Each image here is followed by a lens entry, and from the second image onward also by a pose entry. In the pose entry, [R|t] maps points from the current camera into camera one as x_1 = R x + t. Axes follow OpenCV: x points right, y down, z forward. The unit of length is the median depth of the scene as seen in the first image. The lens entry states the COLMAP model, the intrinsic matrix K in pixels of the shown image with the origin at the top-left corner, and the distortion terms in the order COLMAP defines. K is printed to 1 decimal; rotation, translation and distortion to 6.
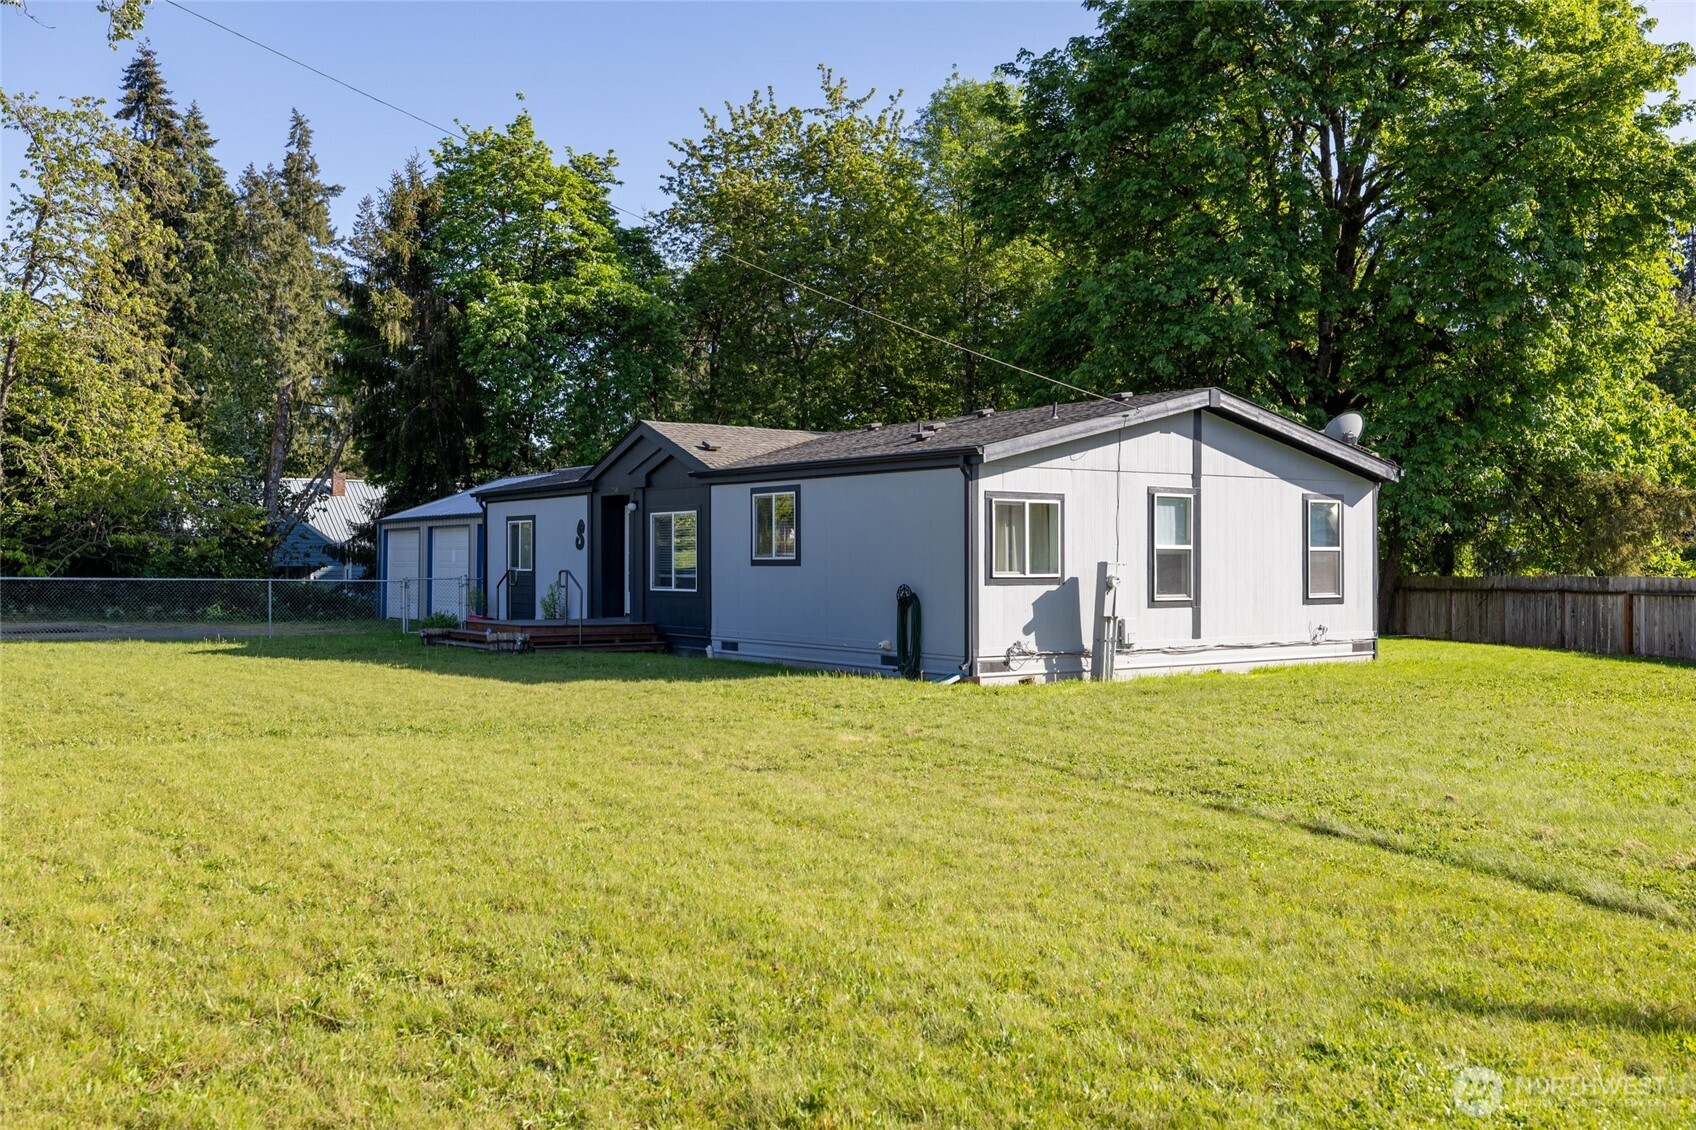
lens RADIAL K [[1619.4, 0, 848.0], [0, 1619.4, 565.0], [0, 0, 1]] dist [-0.069537, 0.008375]
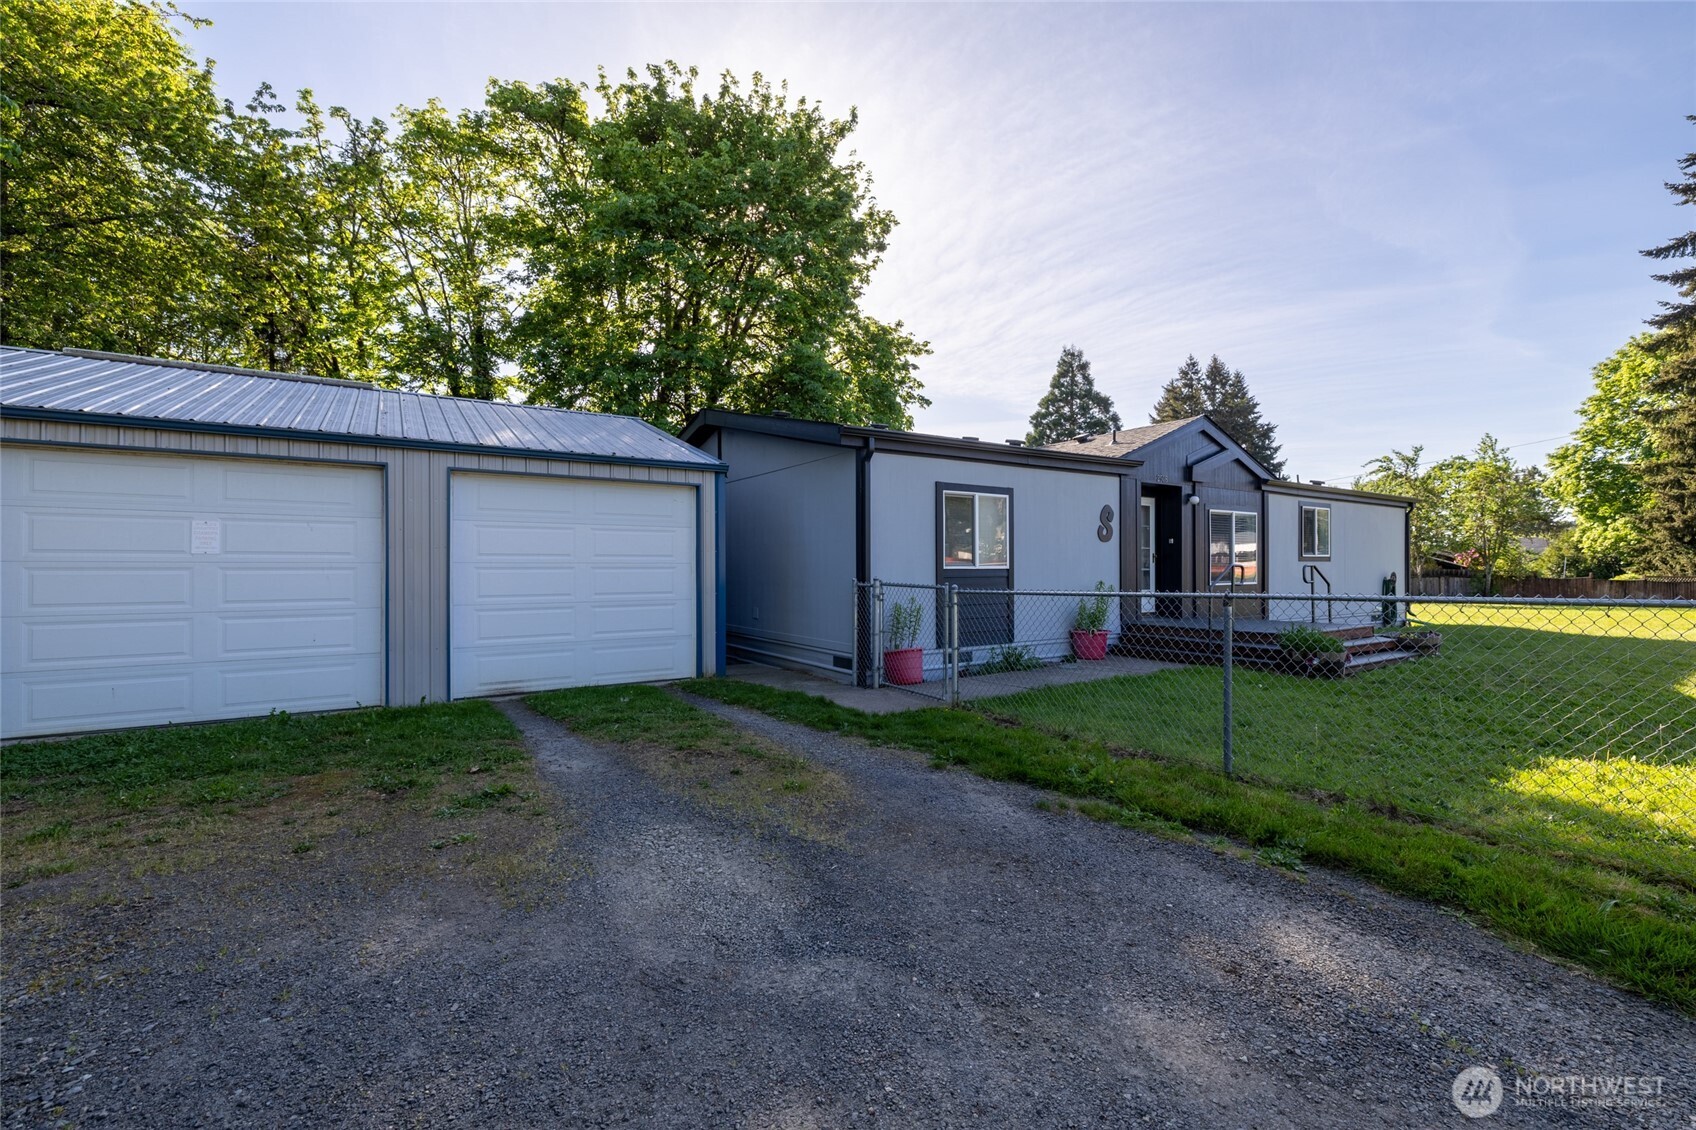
lens RADIAL K [[722.1, 0, 848.0], [0, 722.1, 565.0], [0, 0, 1]] dist [-0.000145, -0.000004]
pose [[0.039897, 0.009384, 0.999160, -0.481705], [0.003963, 0.999947, -0.009549, 0.004903], [-0.999196, 0.004341, 0.039858, 0.998257]]
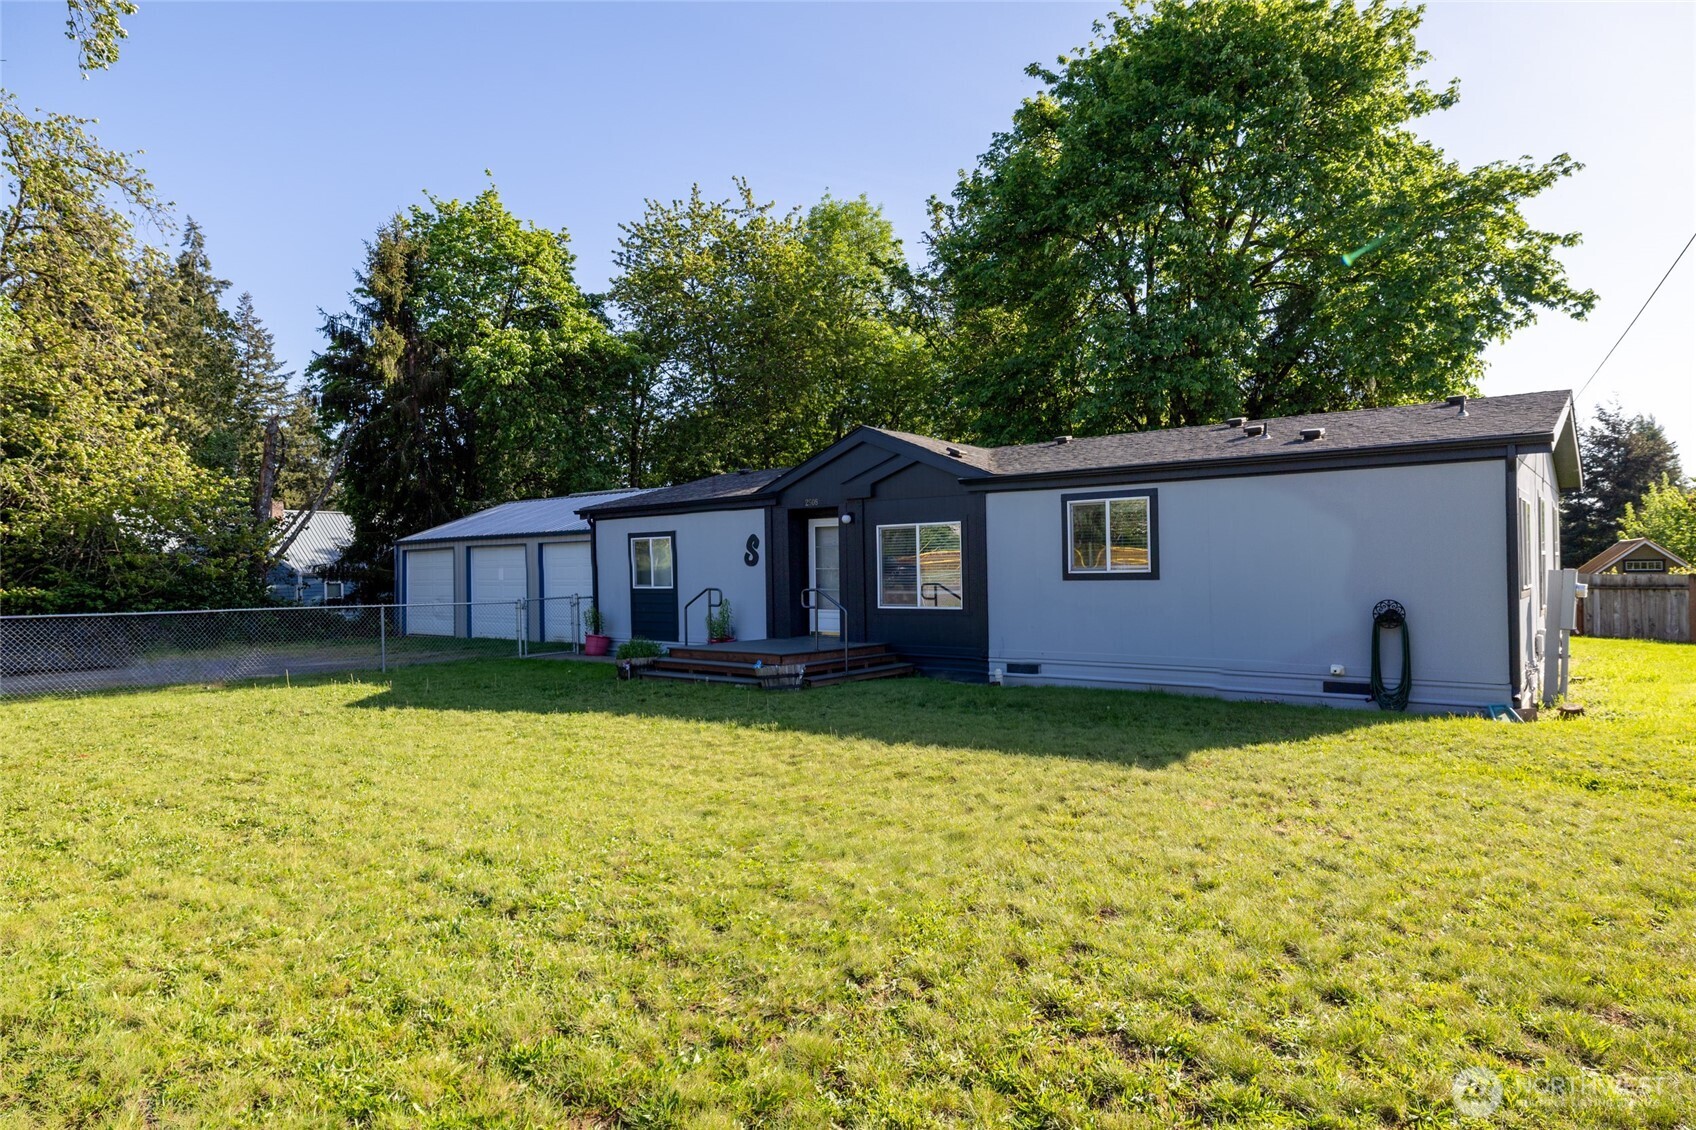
lens RADIAL K [[1016.6, 0, 848.0], [0, 1016.6, 565.0], [0, 0, 1]] dist [-0.030097, -0.003377]
pose [[0.959378, -0.014194, 0.281765, -0.250722], [0.016328, 0.999853, -0.005227, -0.005332], [-0.281650, 0.009616, 0.959469, 0.365852]]
